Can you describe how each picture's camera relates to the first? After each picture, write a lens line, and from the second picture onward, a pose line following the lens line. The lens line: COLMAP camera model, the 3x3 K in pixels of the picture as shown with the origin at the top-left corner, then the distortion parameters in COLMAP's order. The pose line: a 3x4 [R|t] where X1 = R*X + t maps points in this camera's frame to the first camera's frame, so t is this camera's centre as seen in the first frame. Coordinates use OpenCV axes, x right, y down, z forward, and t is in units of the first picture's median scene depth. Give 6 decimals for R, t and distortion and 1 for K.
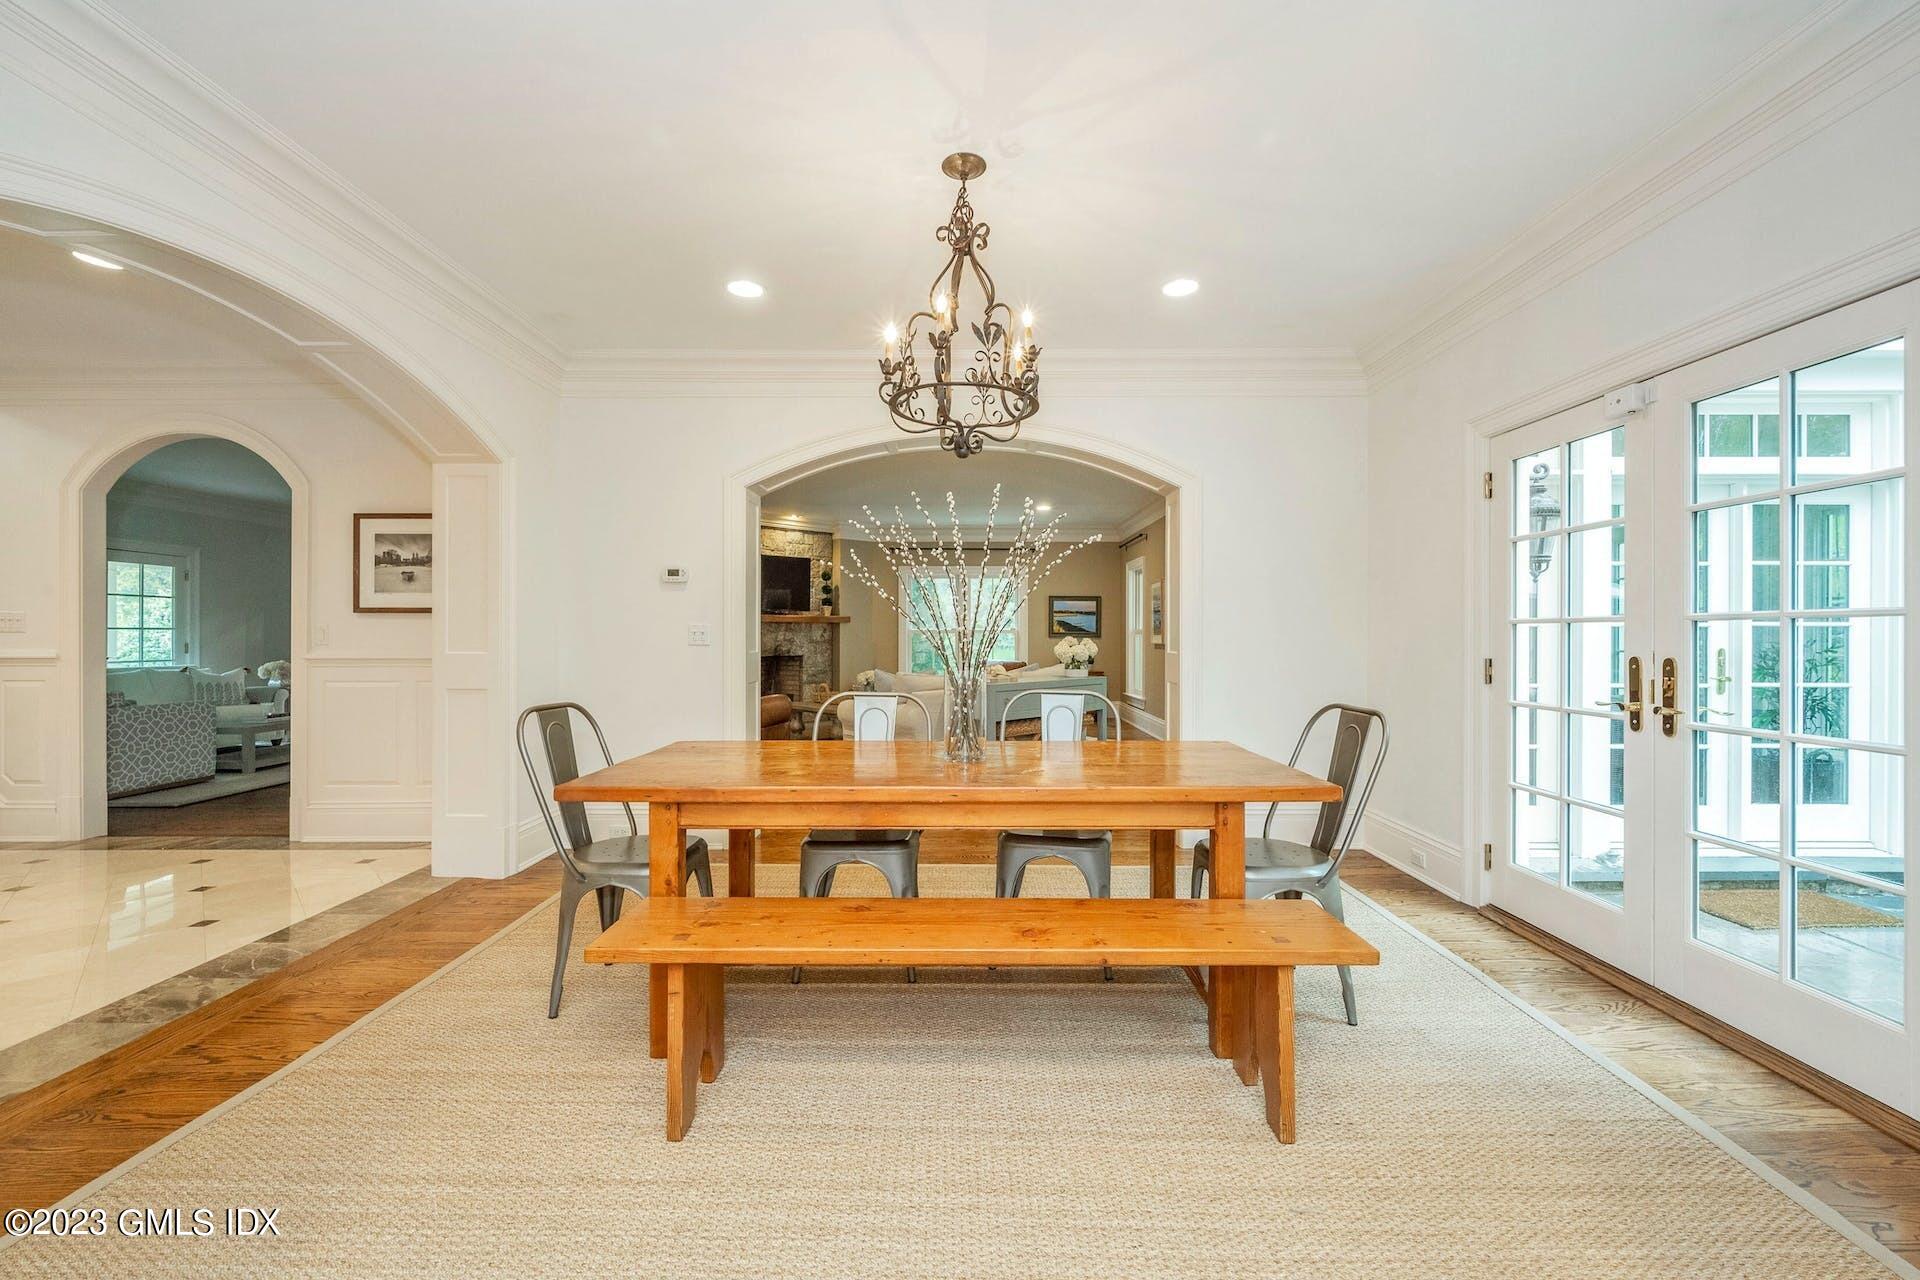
lens RADIAL K [[784.5, 0, 962.2], [0, 784.5, 642.1], [0, 0, 1]] dist [0.000798, -0.000157]
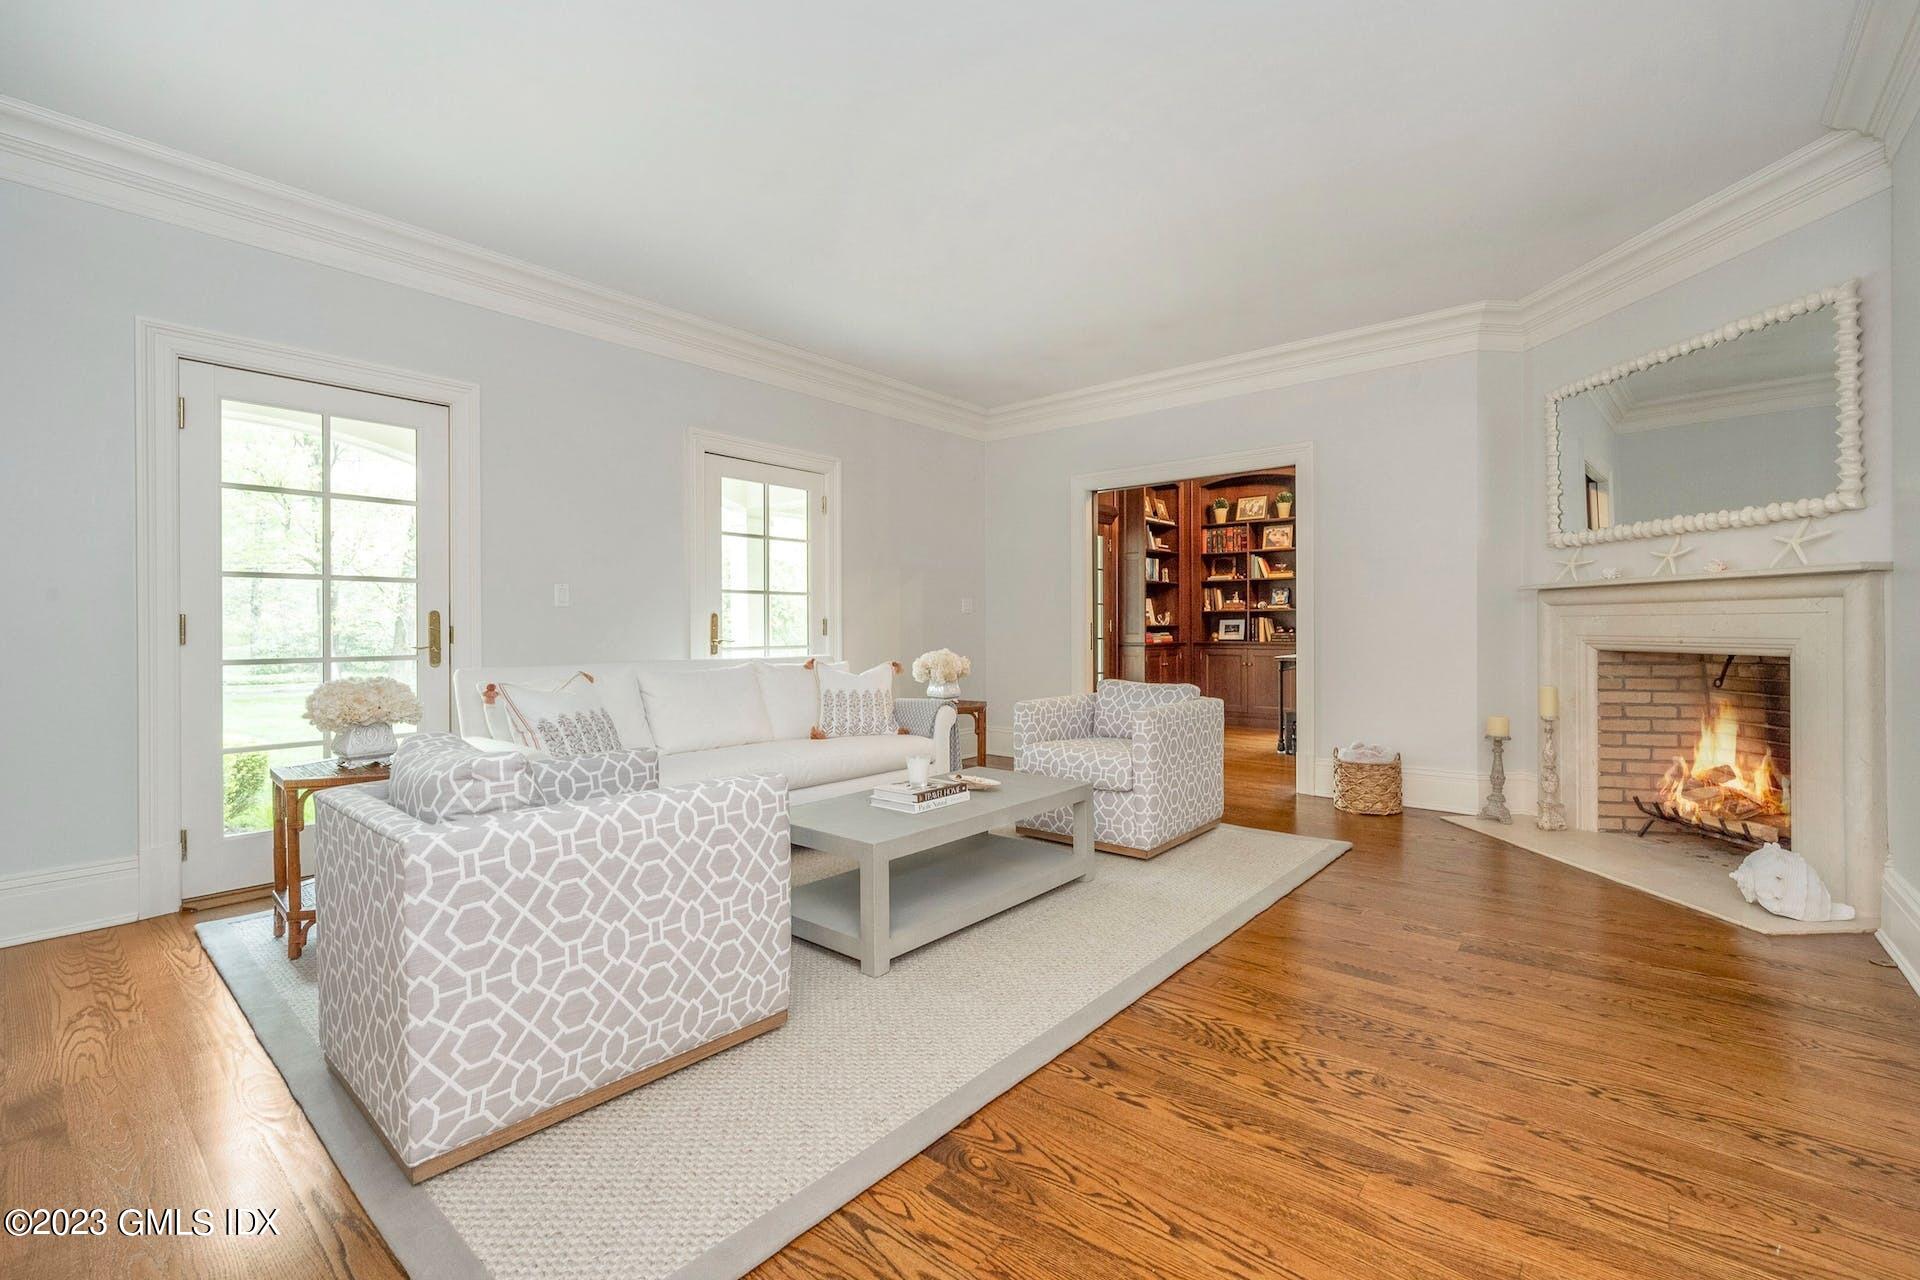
lens RADIAL K [[784.5, 0, 966.0], [0, 784.5, 634.9], [0, 0, 1]] dist [0.000798, -0.000157]
pose [[0.772580, -0.001292, -0.634916, -0.560366], [0.002536, 0.999996, 0.001051, 0.014282], [0.634912, -0.002422, 0.772580, 0.645937]]
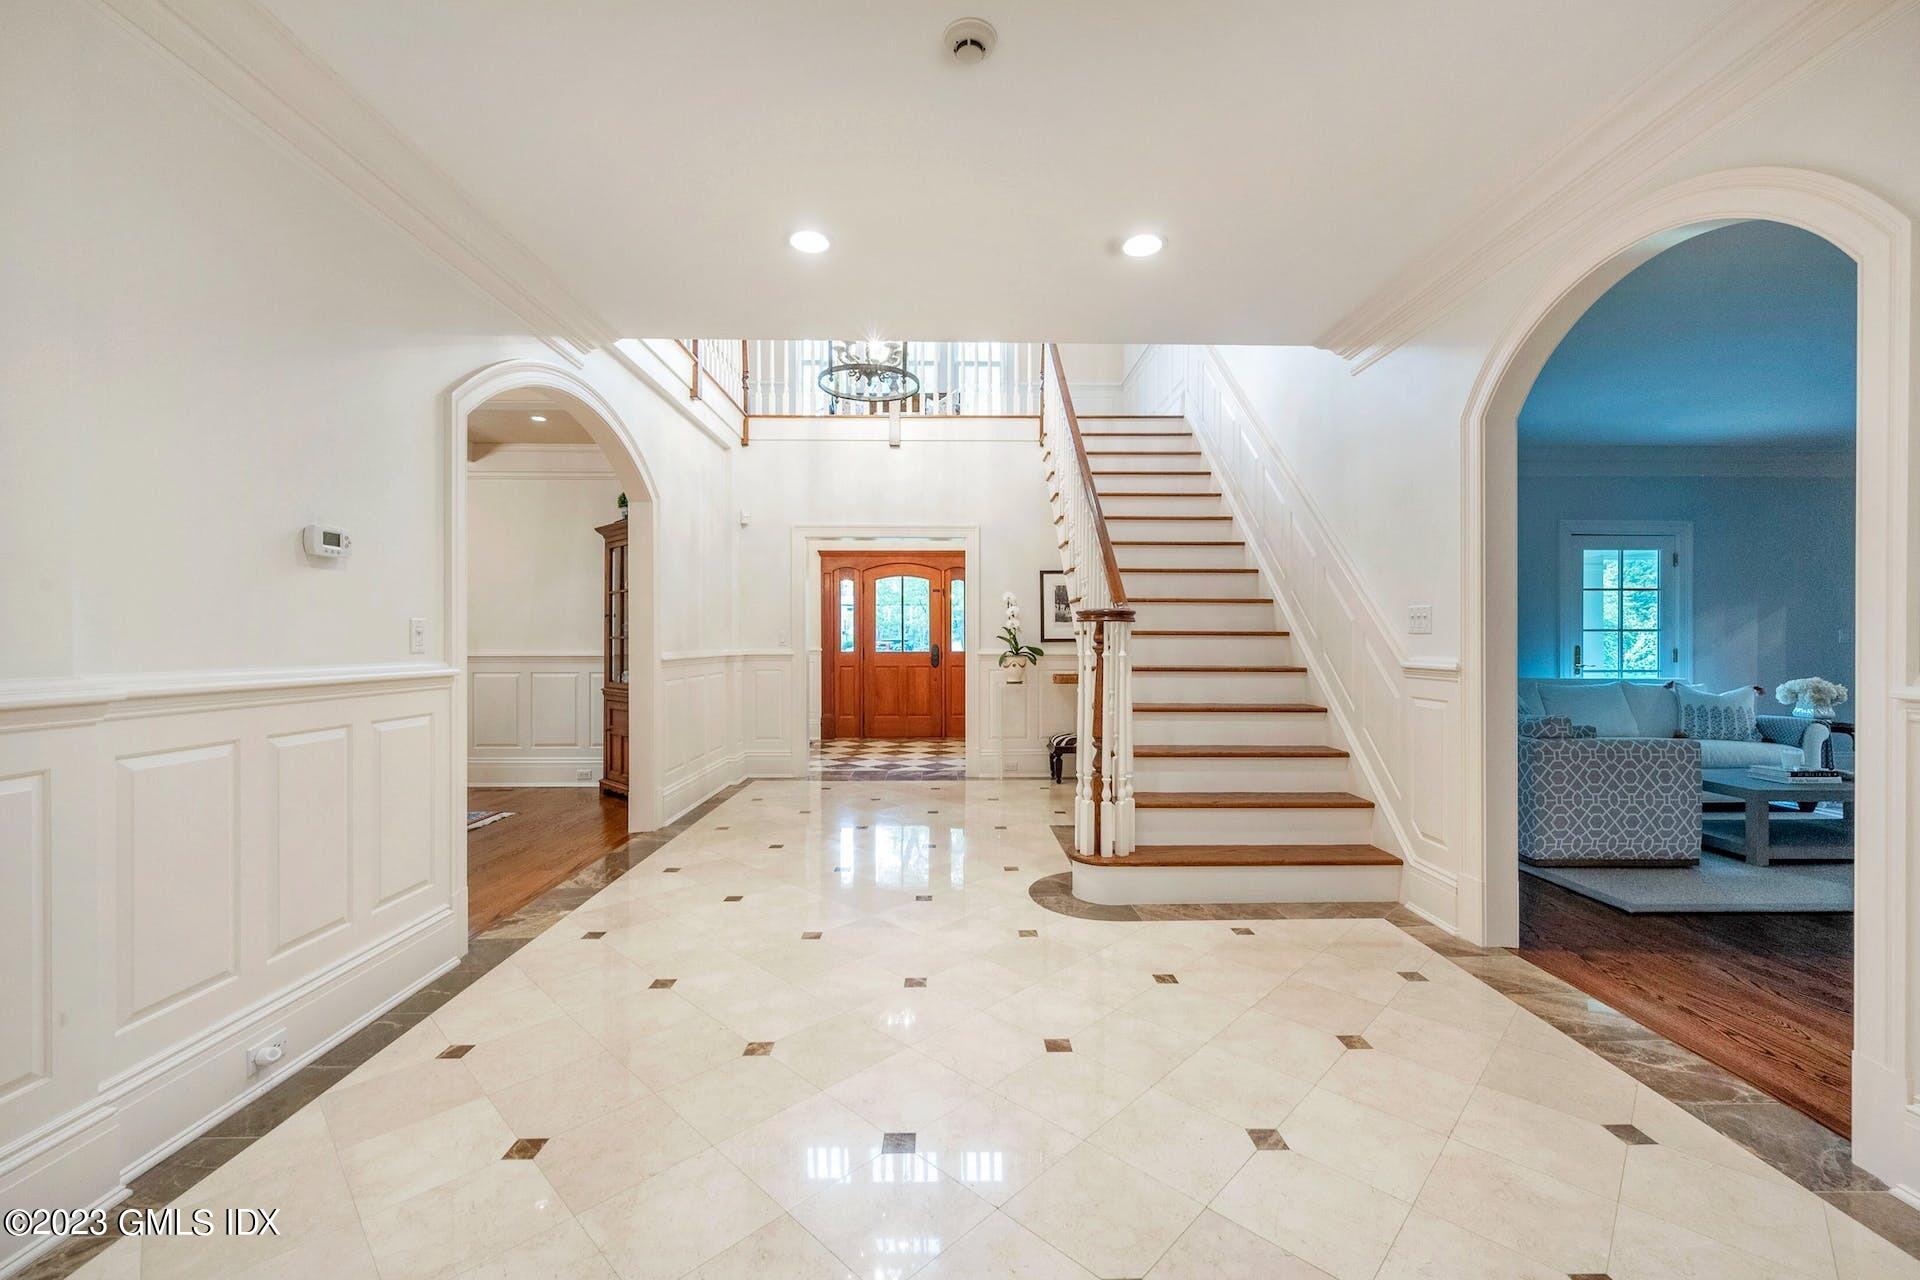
lens RADIAL K [[784.5, 0, 968.3], [0, 784.5, 642.6], [0, 0, 1]] dist [0.000798, -0.000157]
pose [[0.035618, -0.001058, -0.999365, -0.278419], [-0.005249, 0.999985, -0.001245, -0.000372], [0.999352, 0.005290, 0.035612, 0.315916]]
